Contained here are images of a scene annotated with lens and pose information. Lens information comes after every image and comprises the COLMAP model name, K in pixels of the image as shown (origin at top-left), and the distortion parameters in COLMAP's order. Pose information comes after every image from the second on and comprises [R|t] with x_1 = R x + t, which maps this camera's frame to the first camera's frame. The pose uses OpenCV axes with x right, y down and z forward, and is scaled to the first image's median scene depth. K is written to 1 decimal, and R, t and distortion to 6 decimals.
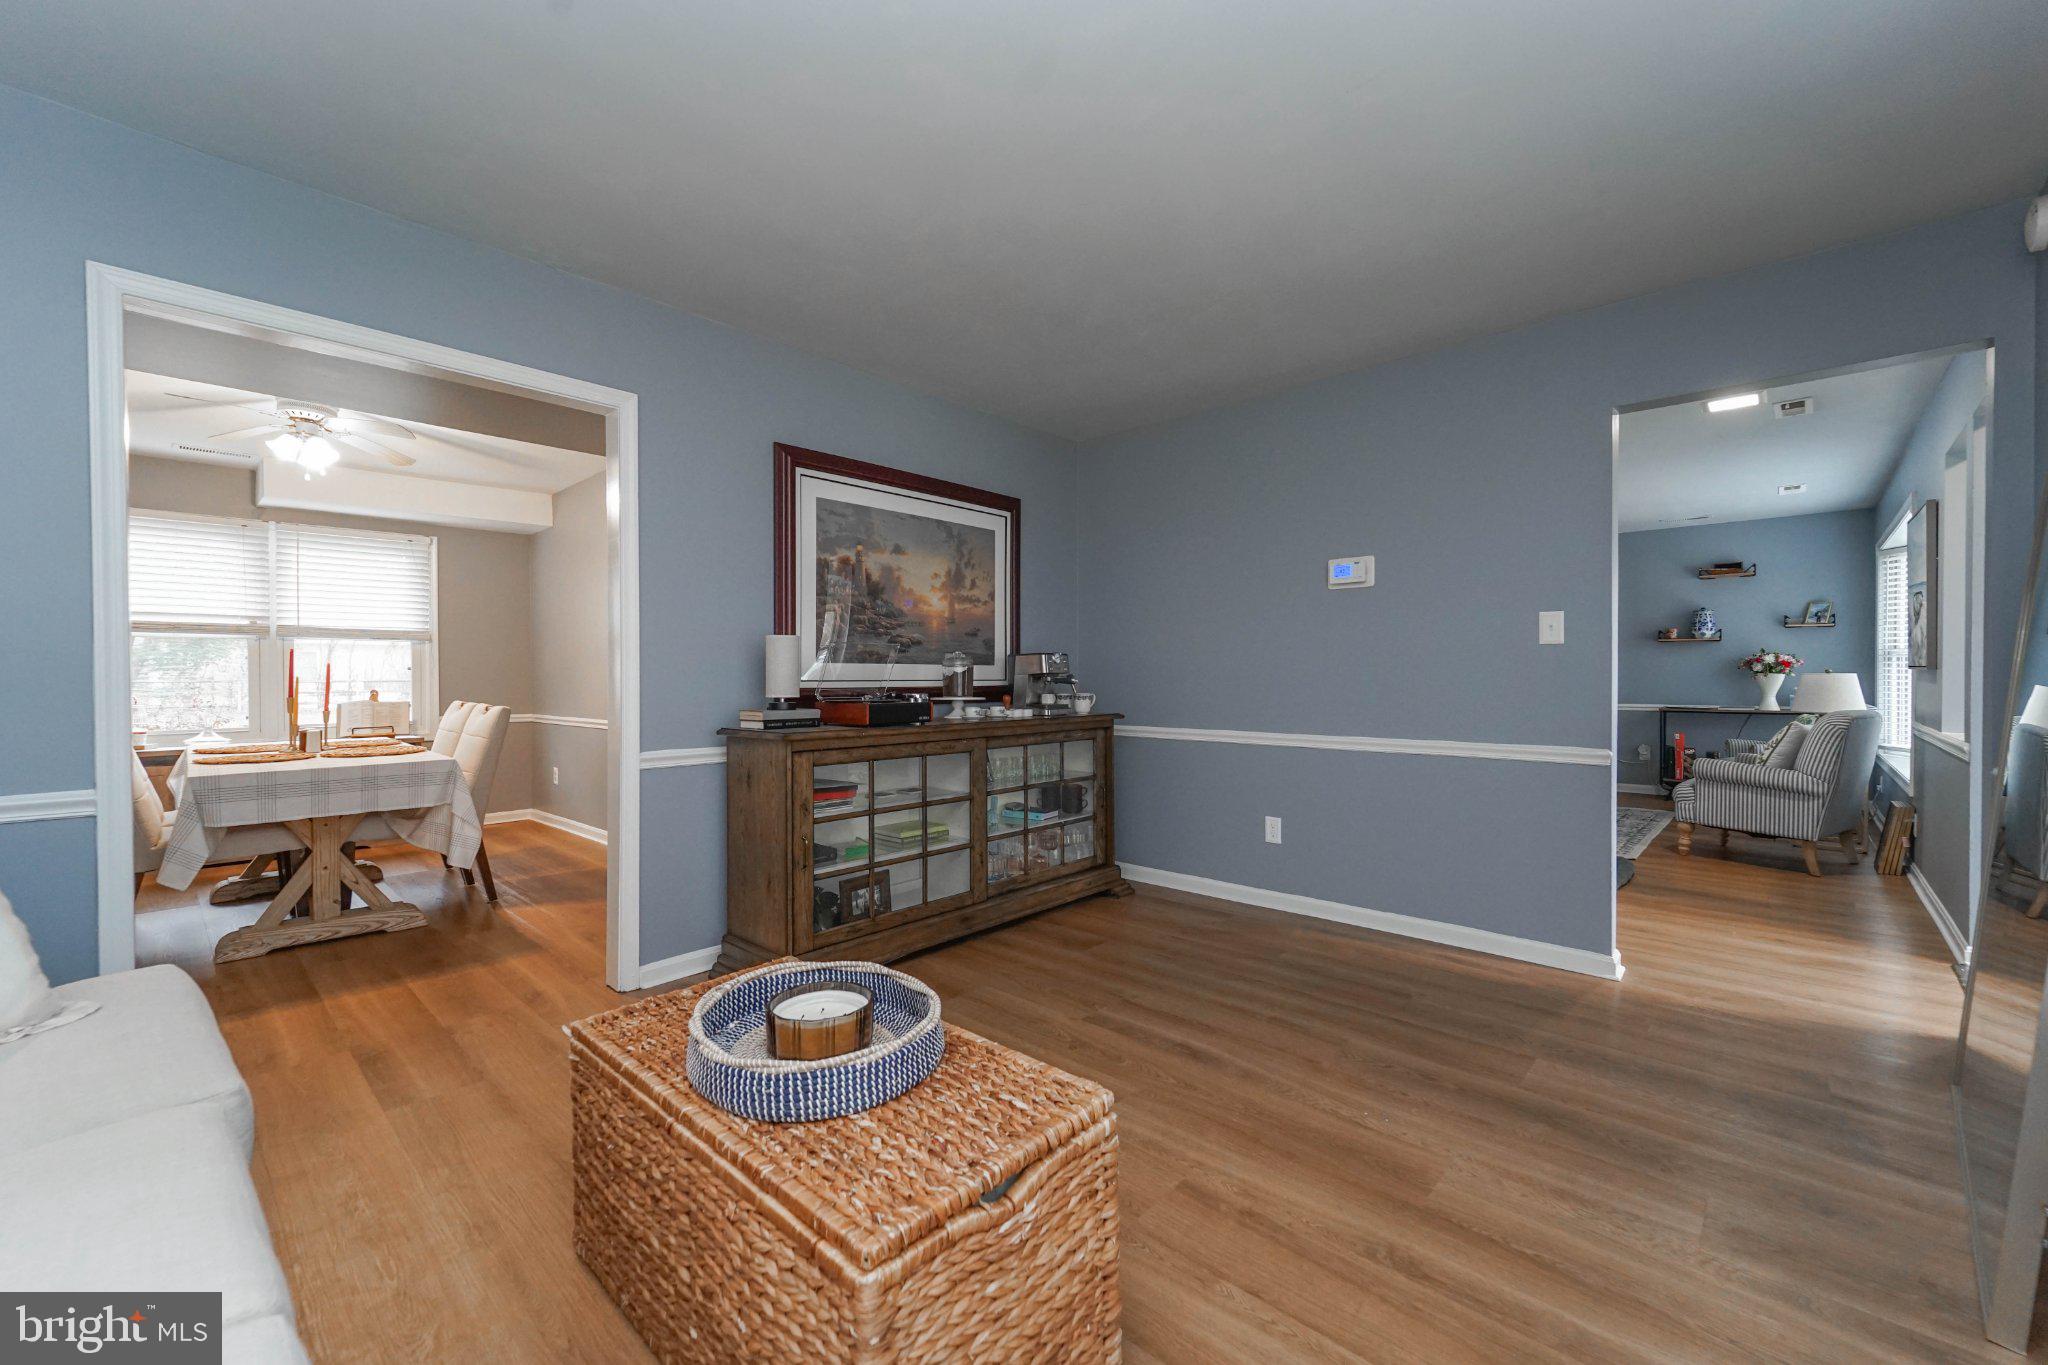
lens RADIAL K [[838.7, 0, 1010.0], [0, 838.7, 682.6], [0, 0, 1]] dist [0.016582, -0.000460]
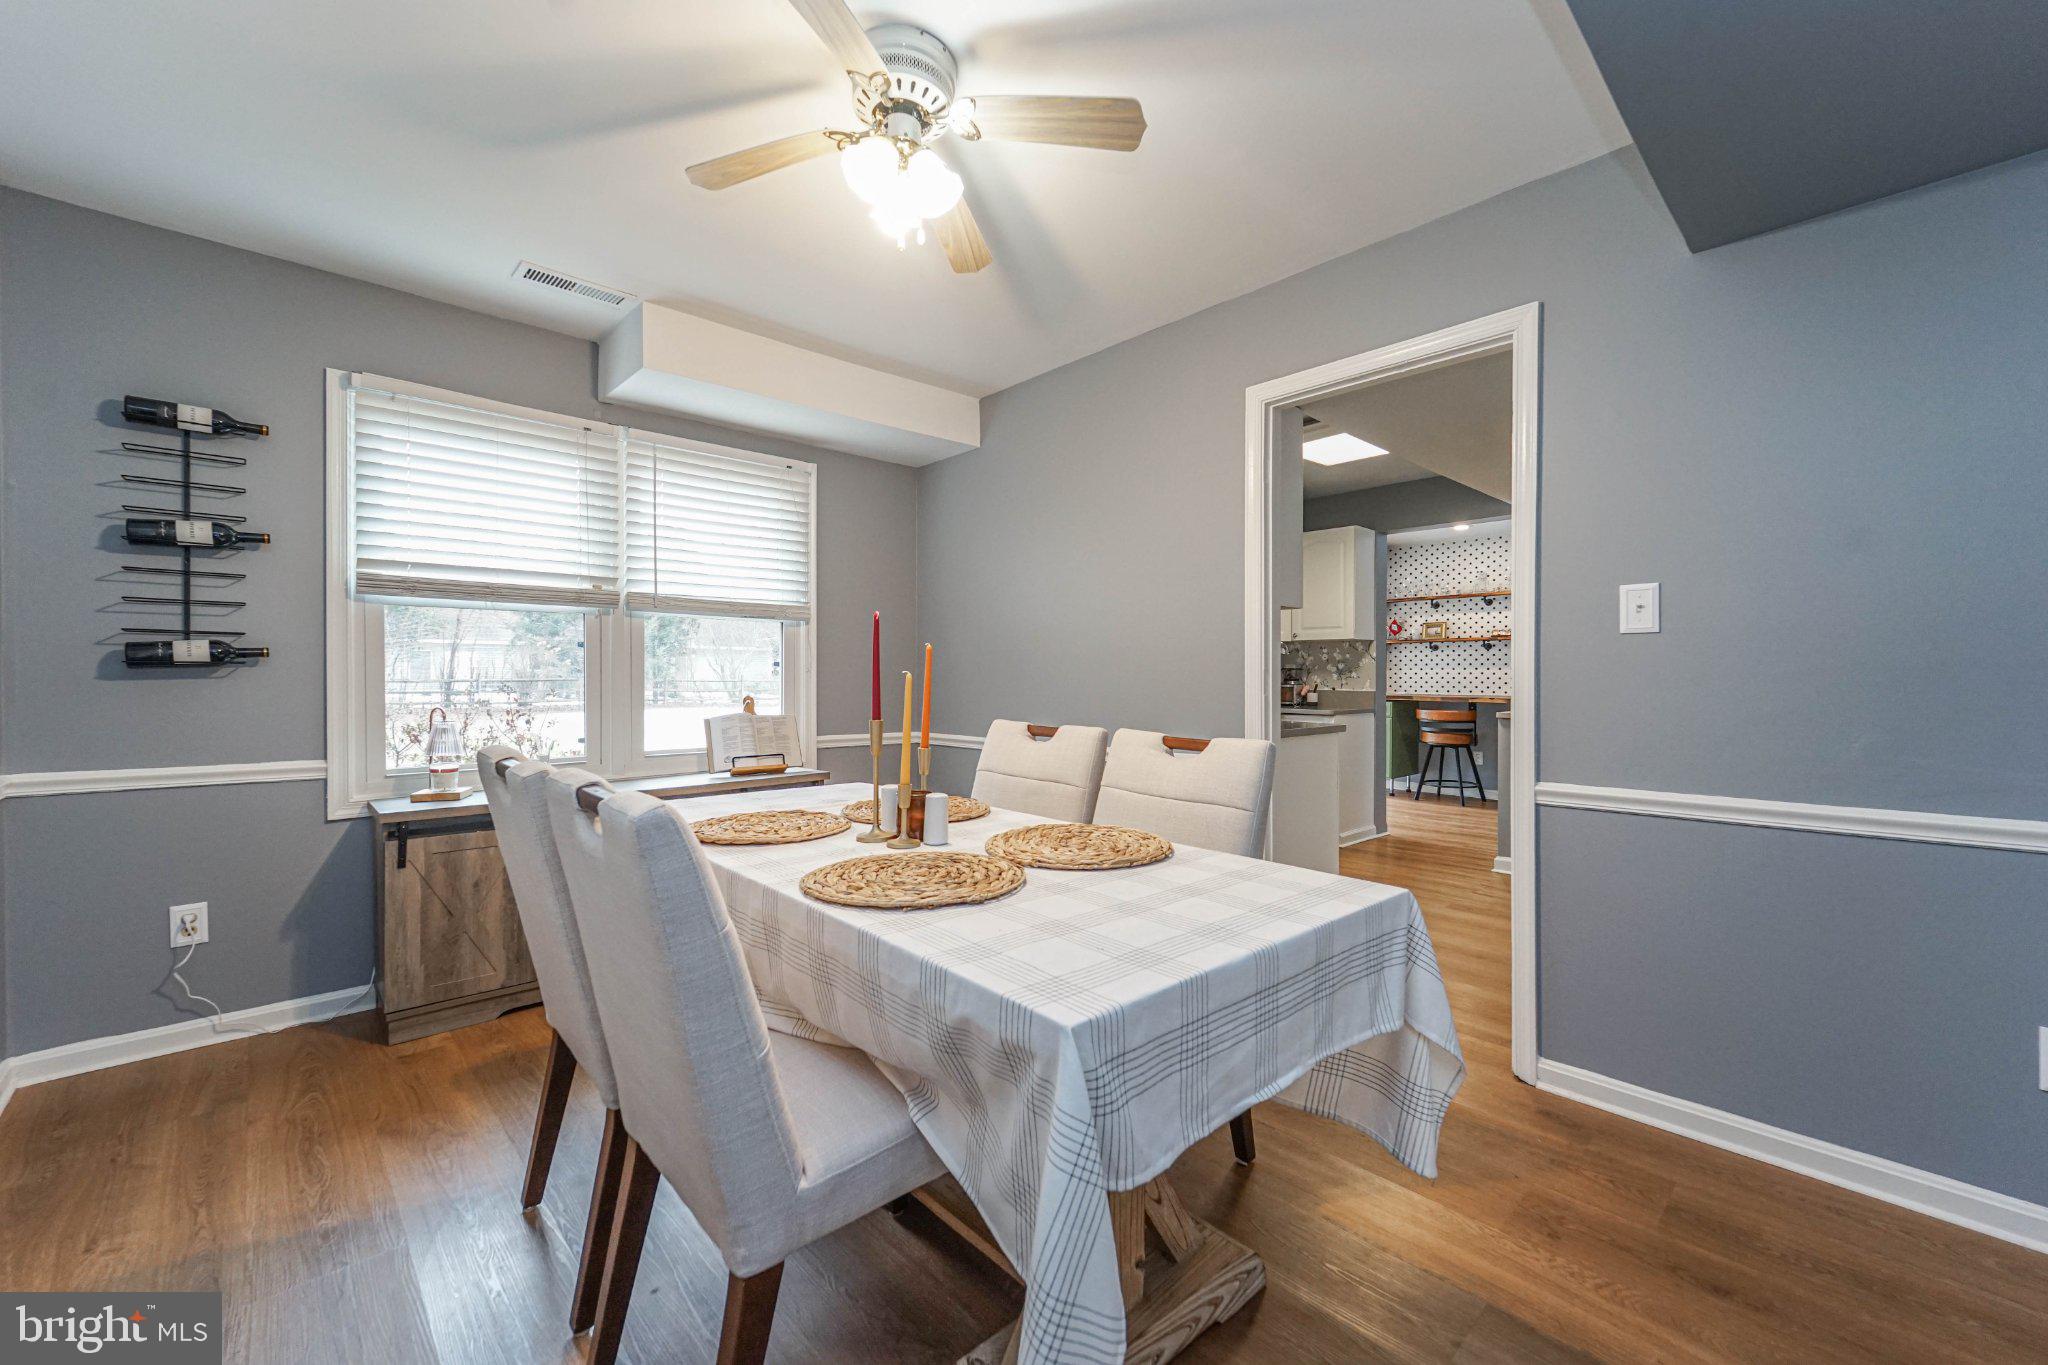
lens RADIAL K [[838.7, 0, 1039.2], [0, 838.7, 677.2], [0, 0, 1]] dist [0.016582, -0.000460]
pose [[0.998110, 0.016795, -0.059112, -0.503790], [-0.016515, 0.999850, 0.005208, -0.013261], [0.059191, -0.004222, 0.998238, 0.388643]]
